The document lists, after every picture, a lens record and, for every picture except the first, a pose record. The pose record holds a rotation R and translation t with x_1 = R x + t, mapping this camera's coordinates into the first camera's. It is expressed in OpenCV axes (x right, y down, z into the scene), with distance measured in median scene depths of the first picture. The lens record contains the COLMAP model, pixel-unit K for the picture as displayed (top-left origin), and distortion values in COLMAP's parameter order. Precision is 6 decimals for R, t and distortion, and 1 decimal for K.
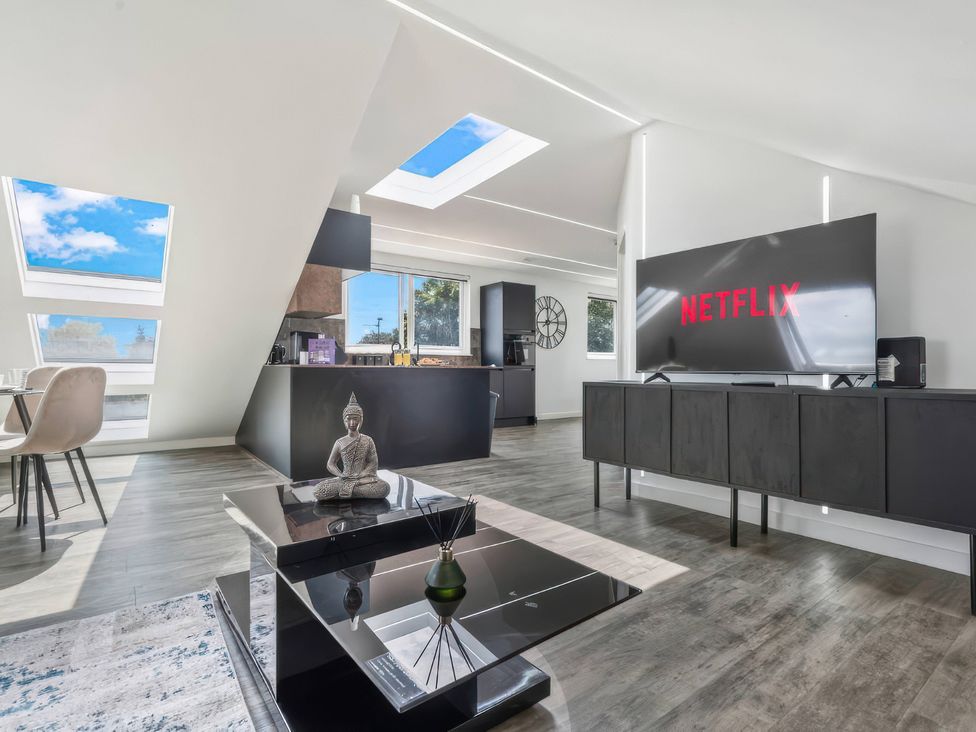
lens RADIAL K [[499.9, 0, 482.3], [0, 499.9, 359.7], [0, 0, 1]] dist [-0.004057, -0.000724]
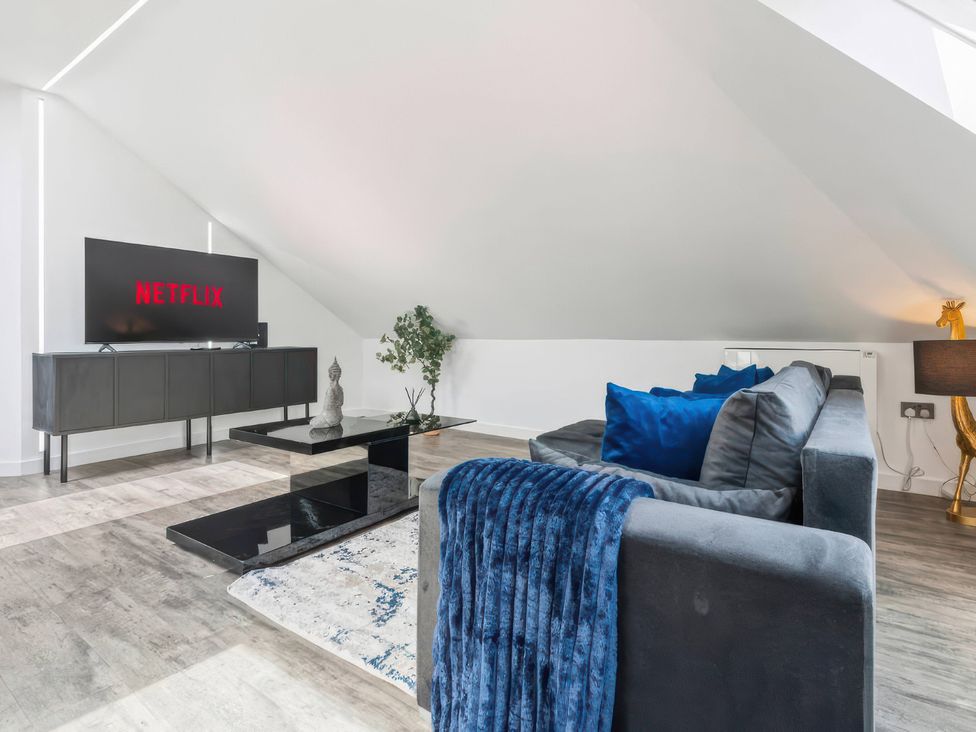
lens RADIAL K [[499.9, 0, 487.0], [0, 499.9, 364.4], [0, 0, 1]] dist [-0.004057, -0.000724]
pose [[-0.357913, -0.047131, 0.932565, -1.894064], [-0.000404, 0.998733, 0.050320, 0.028771], [-0.933755, 0.017634, -0.357478, 1.094872]]
